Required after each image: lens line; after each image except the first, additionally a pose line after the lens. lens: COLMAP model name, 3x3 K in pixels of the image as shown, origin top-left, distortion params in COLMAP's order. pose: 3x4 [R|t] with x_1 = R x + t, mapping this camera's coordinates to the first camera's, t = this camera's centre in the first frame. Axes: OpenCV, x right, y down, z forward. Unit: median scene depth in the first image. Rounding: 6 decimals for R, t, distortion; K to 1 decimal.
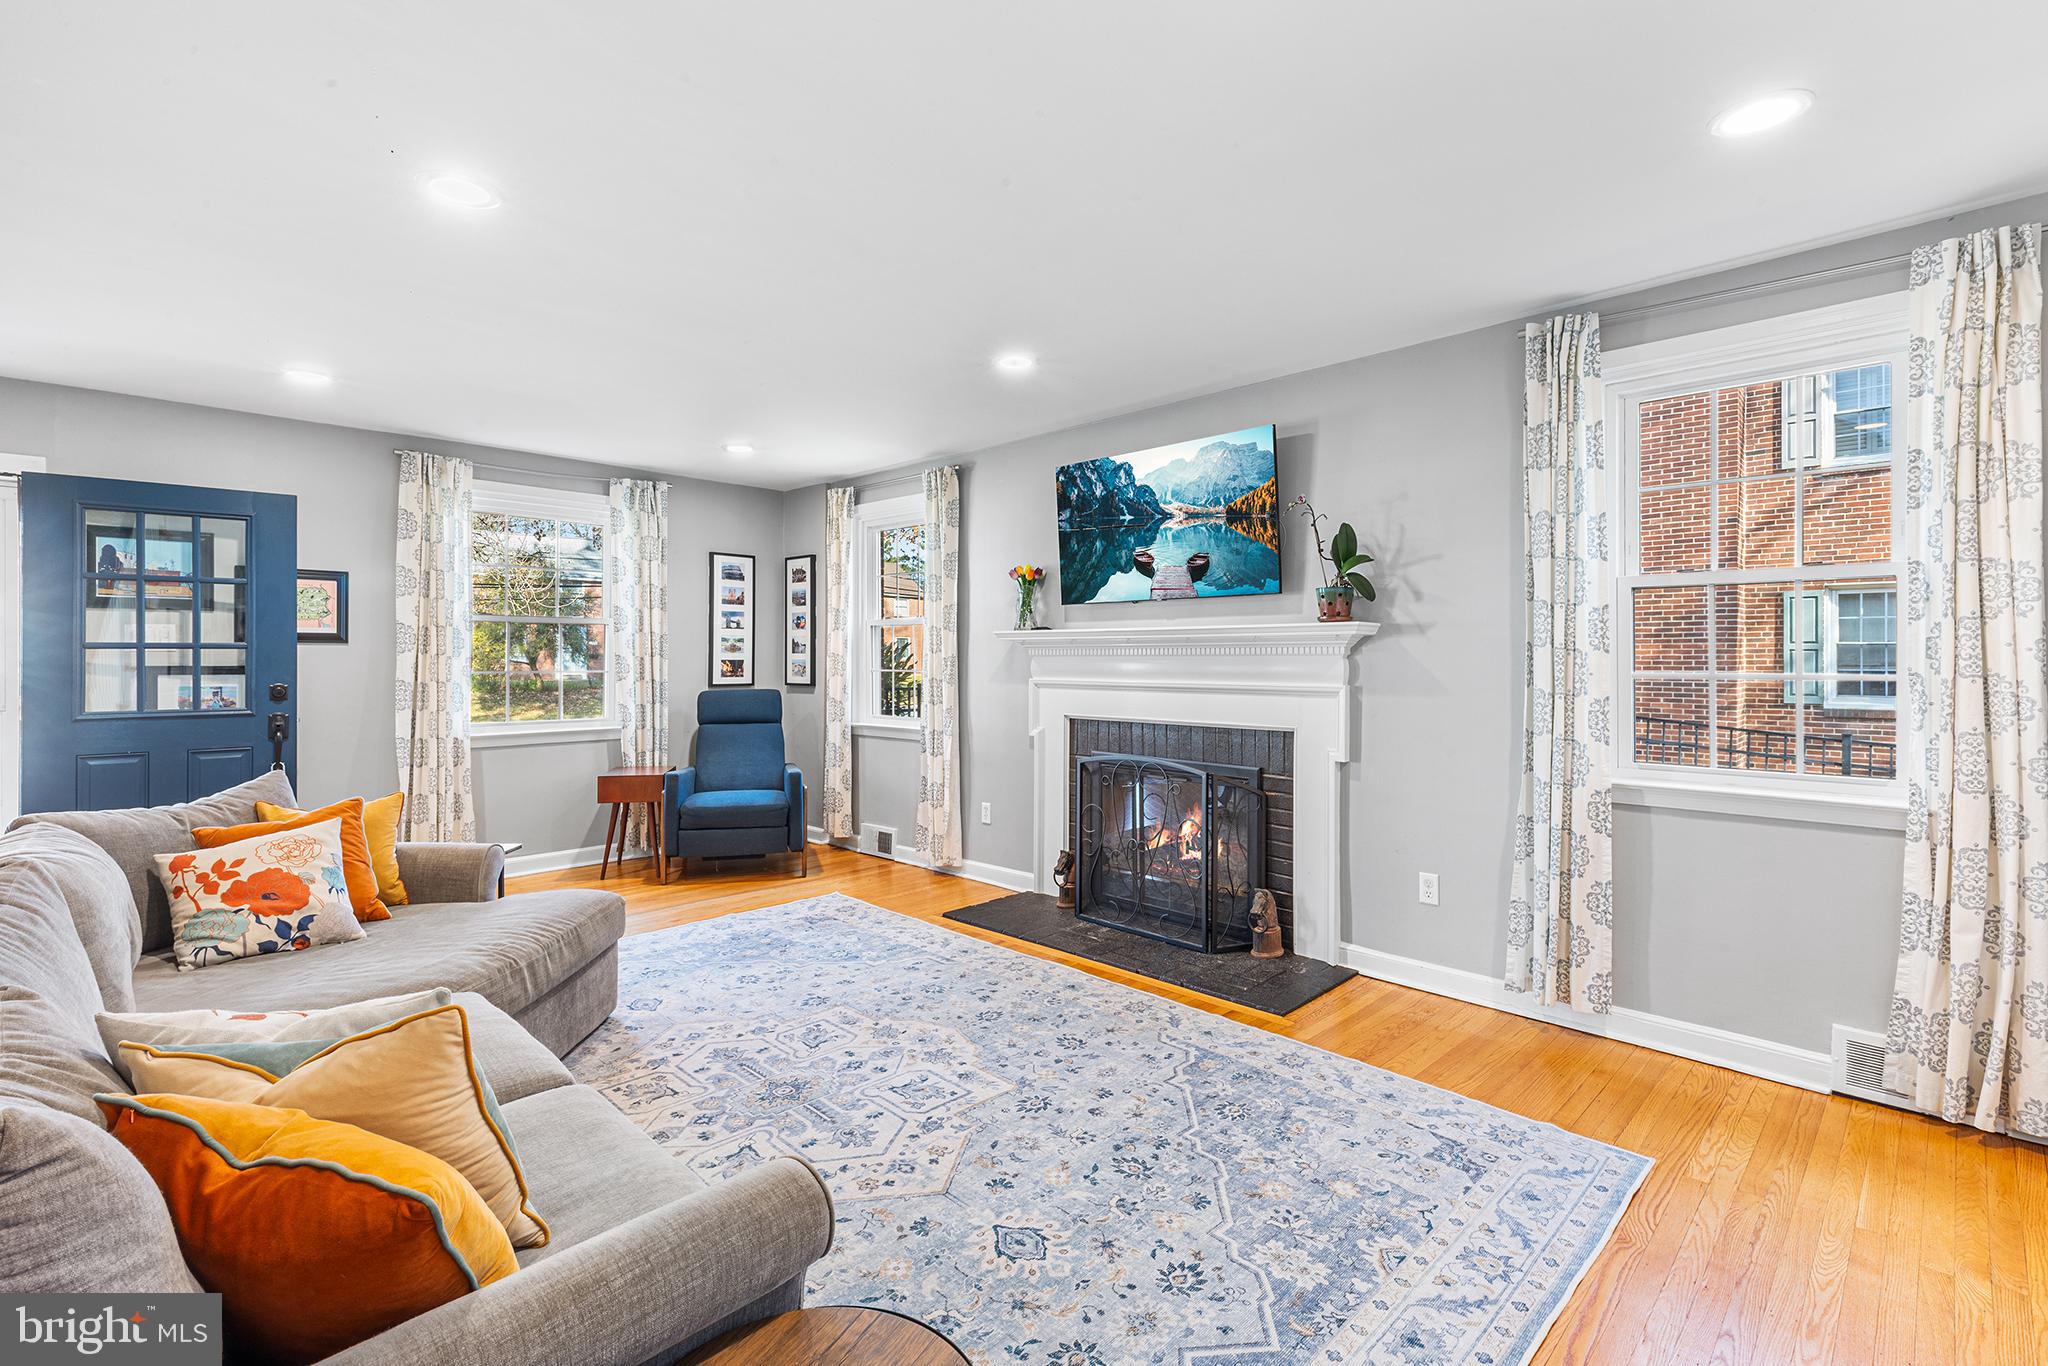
lens RADIAL K [[913.3, 0, 1017.7], [0, 913.3, 658.9], [0, 0, 1]] dist [0.003253, 0.000136]
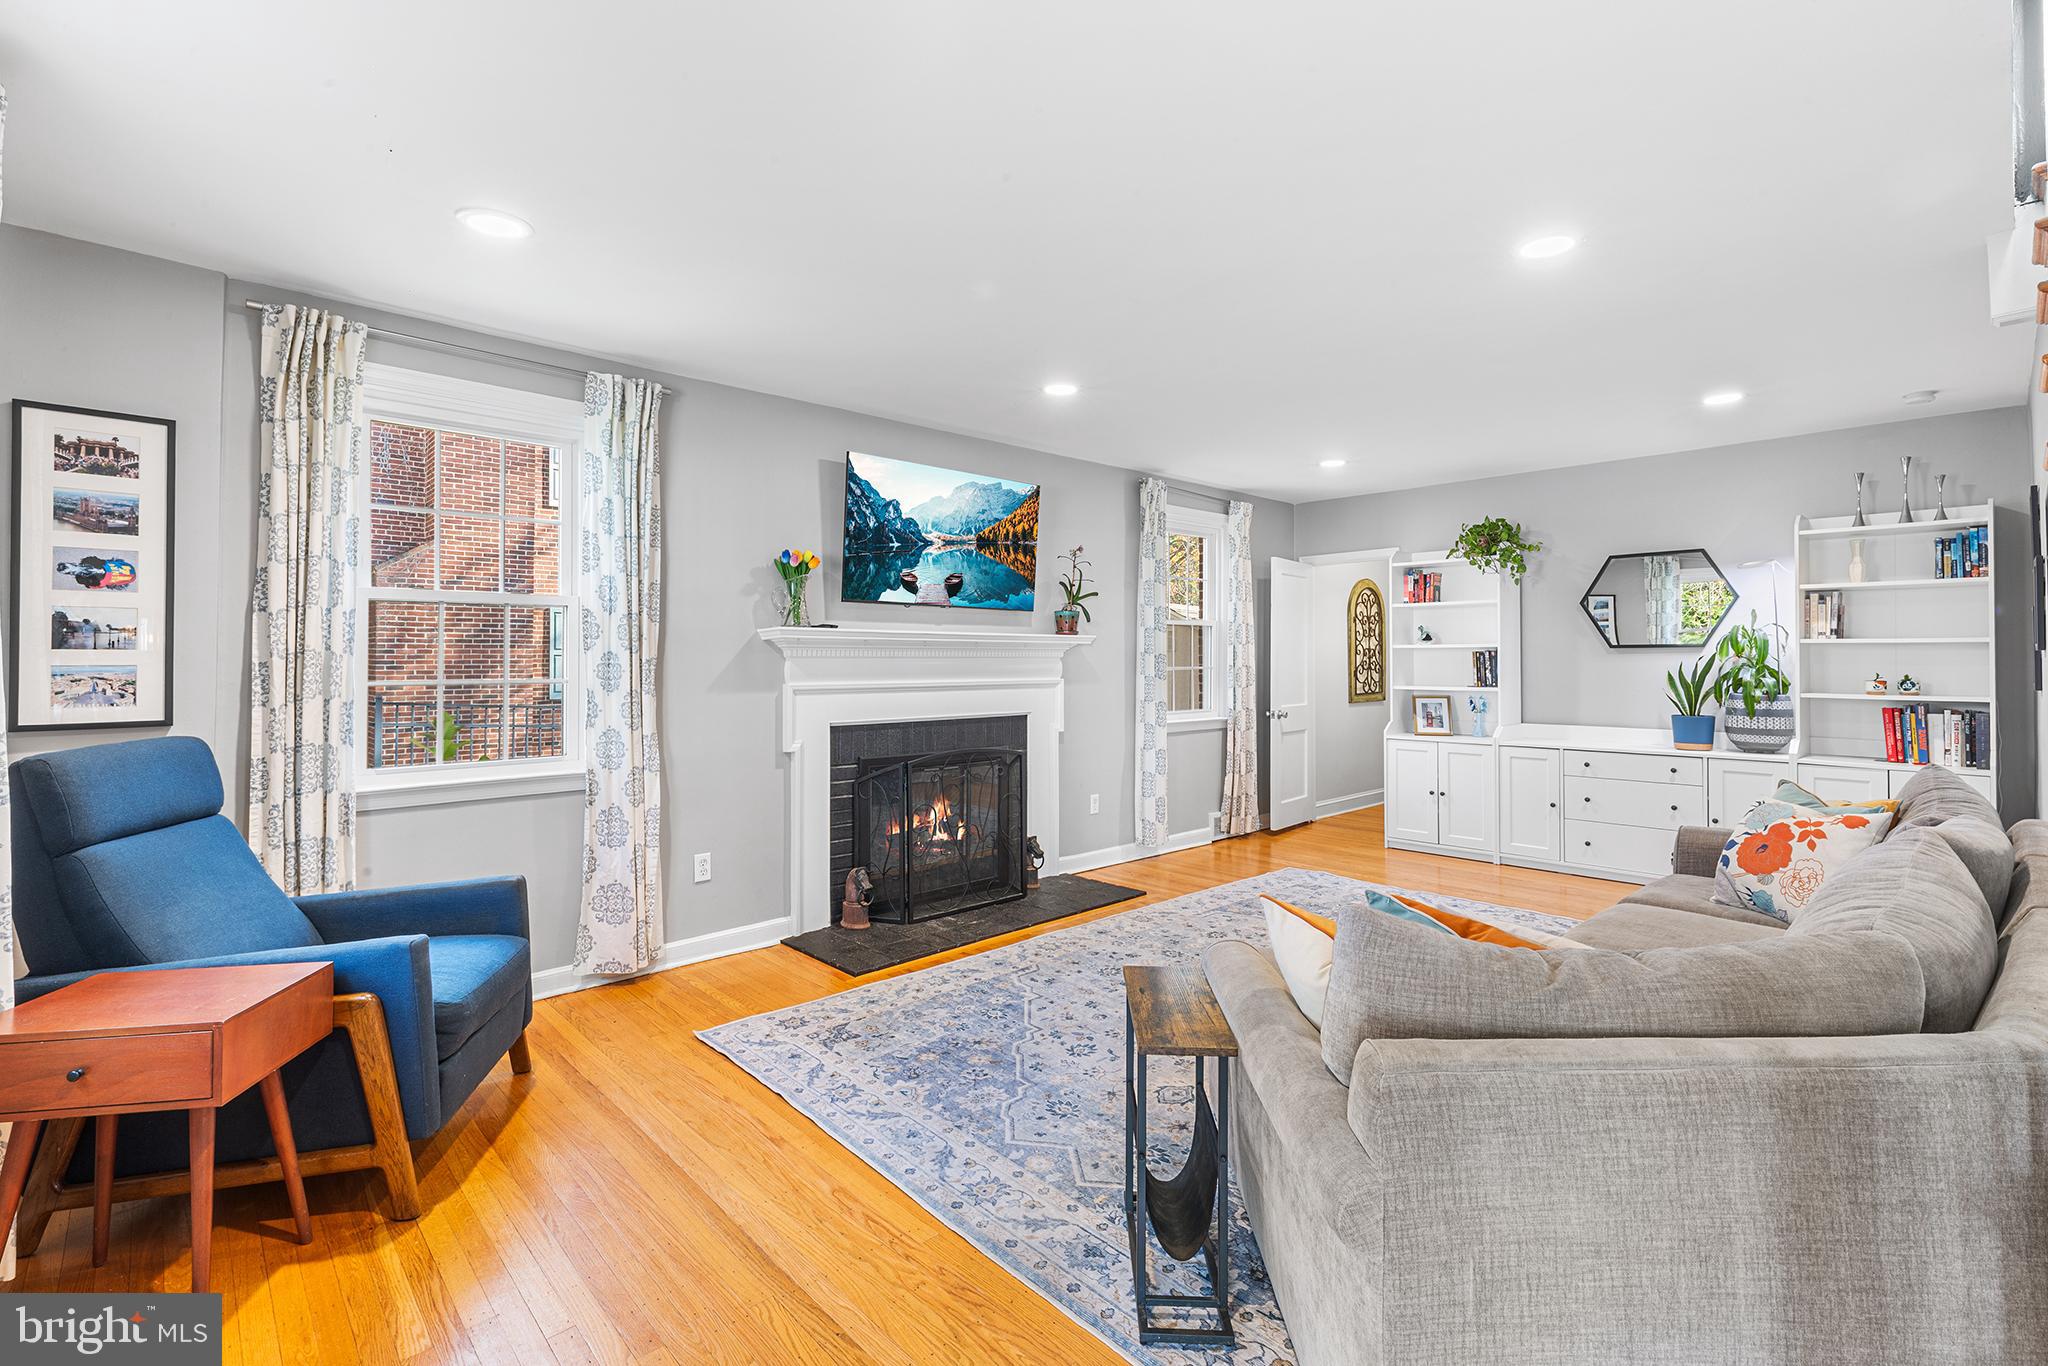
lens RADIAL K [[925.0, 0, 1026.3], [0, 925.0, 658.7], [0, 0, 1]] dist [0.001722, 0.000156]
pose [[0.040964, 0.002609, 0.999157, -1.071245], [0.003734, 0.999989, -0.002765, 0.001172], [-0.999154, 0.003844, 0.040954, 0.964362]]
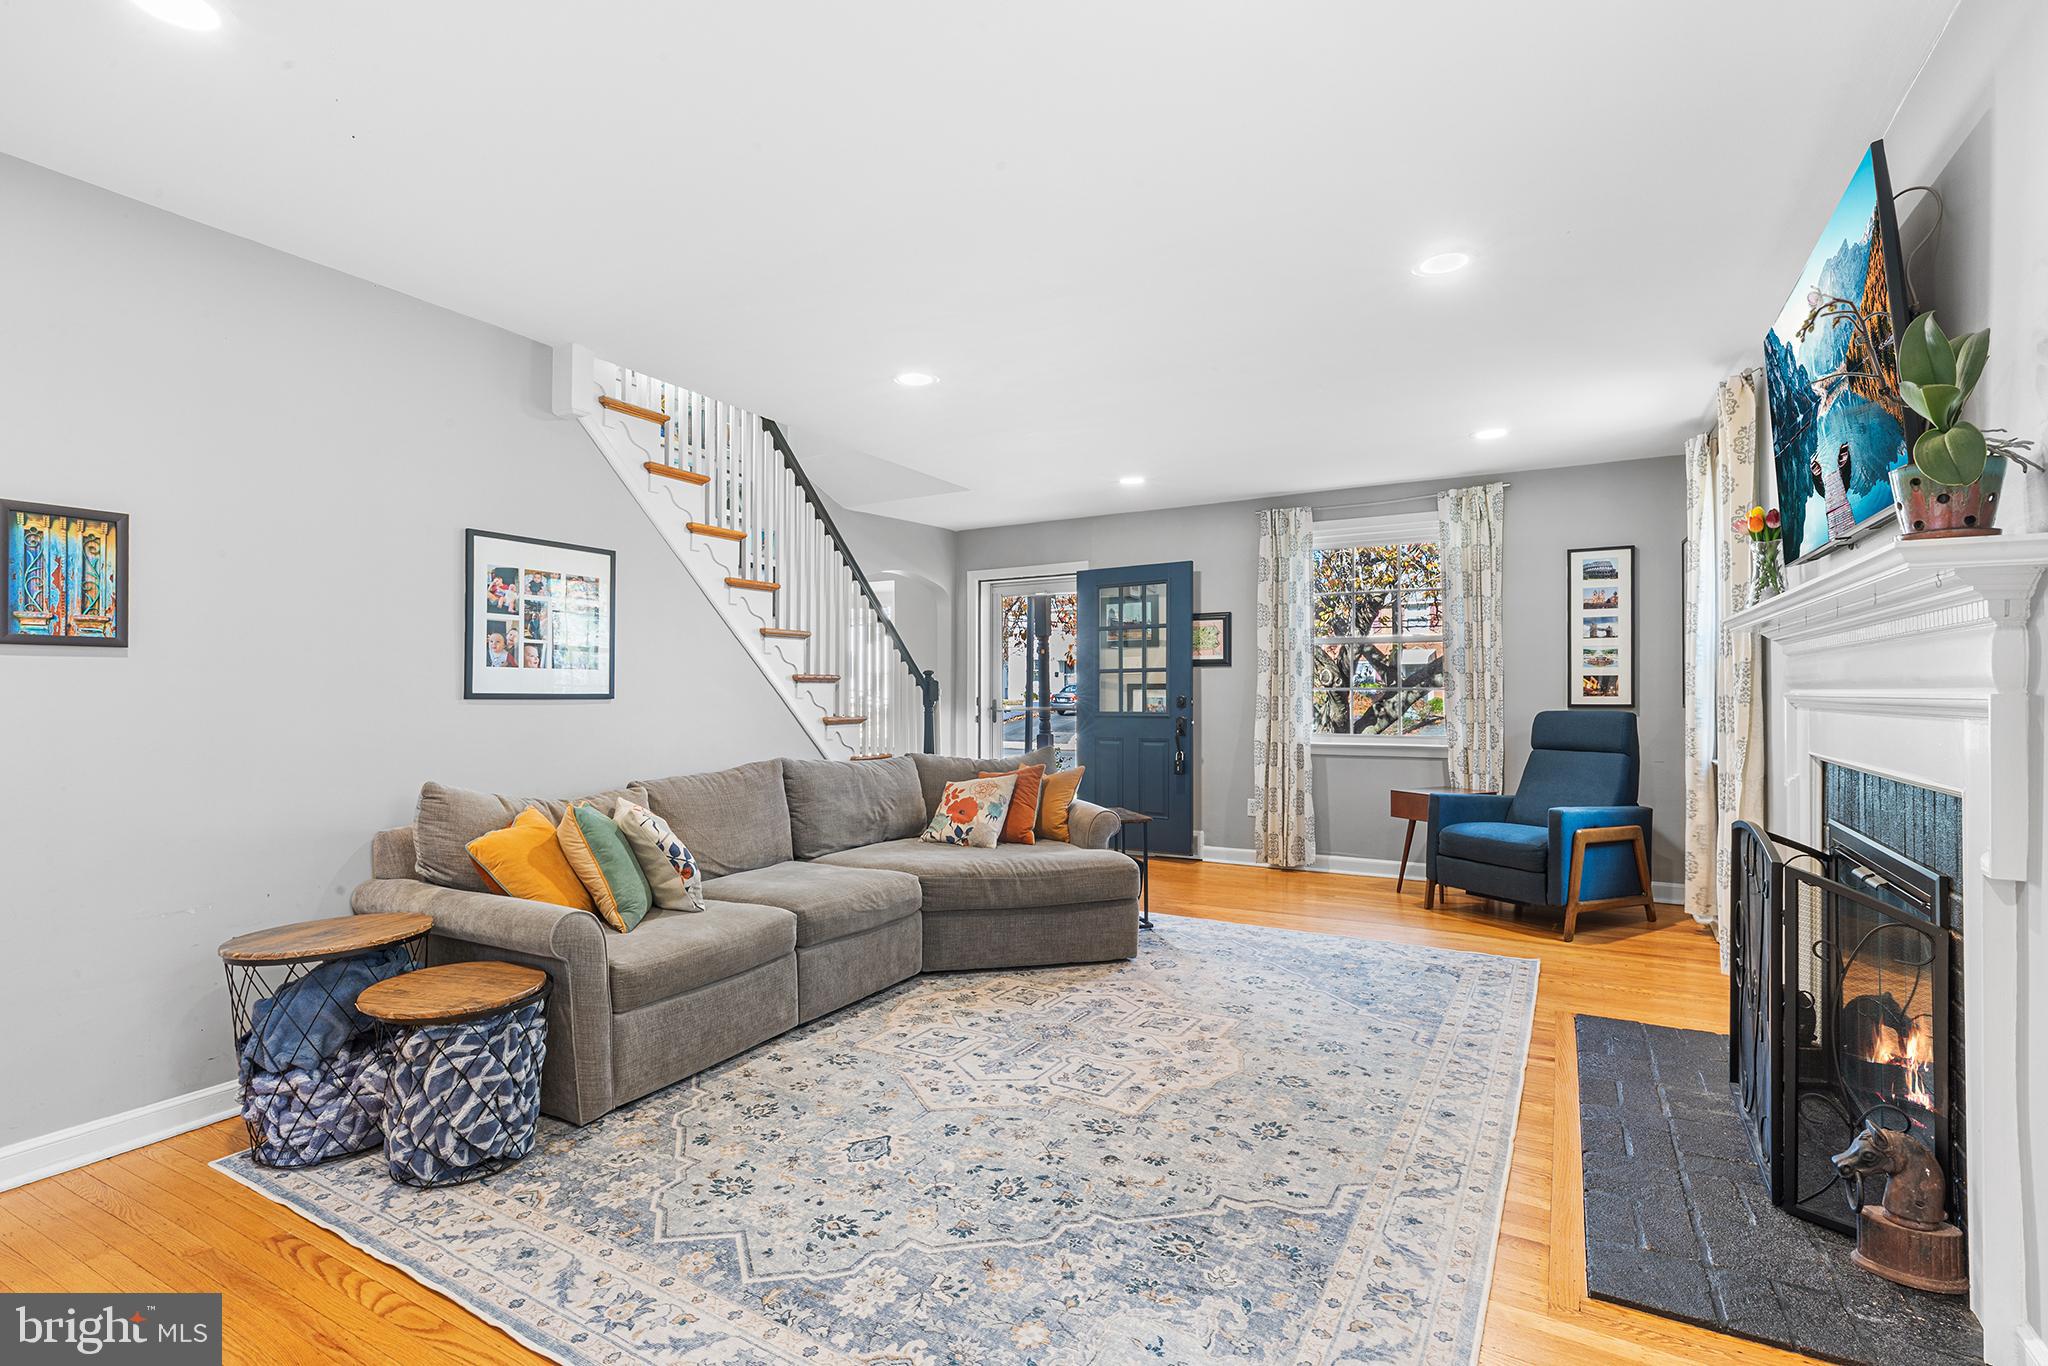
lens RADIAL K [[952.9, 0, 1025.5], [0, 952.9, 685.3], [0, 0, 1]] dist [0.002904, -0.000872]
pose [[0.262264, -0.009336, -0.964951, 0.639512], [0.002427, 0.999956, -0.009015, 0.027514], [0.964993, 0.000022, 0.262275, 0.448373]]
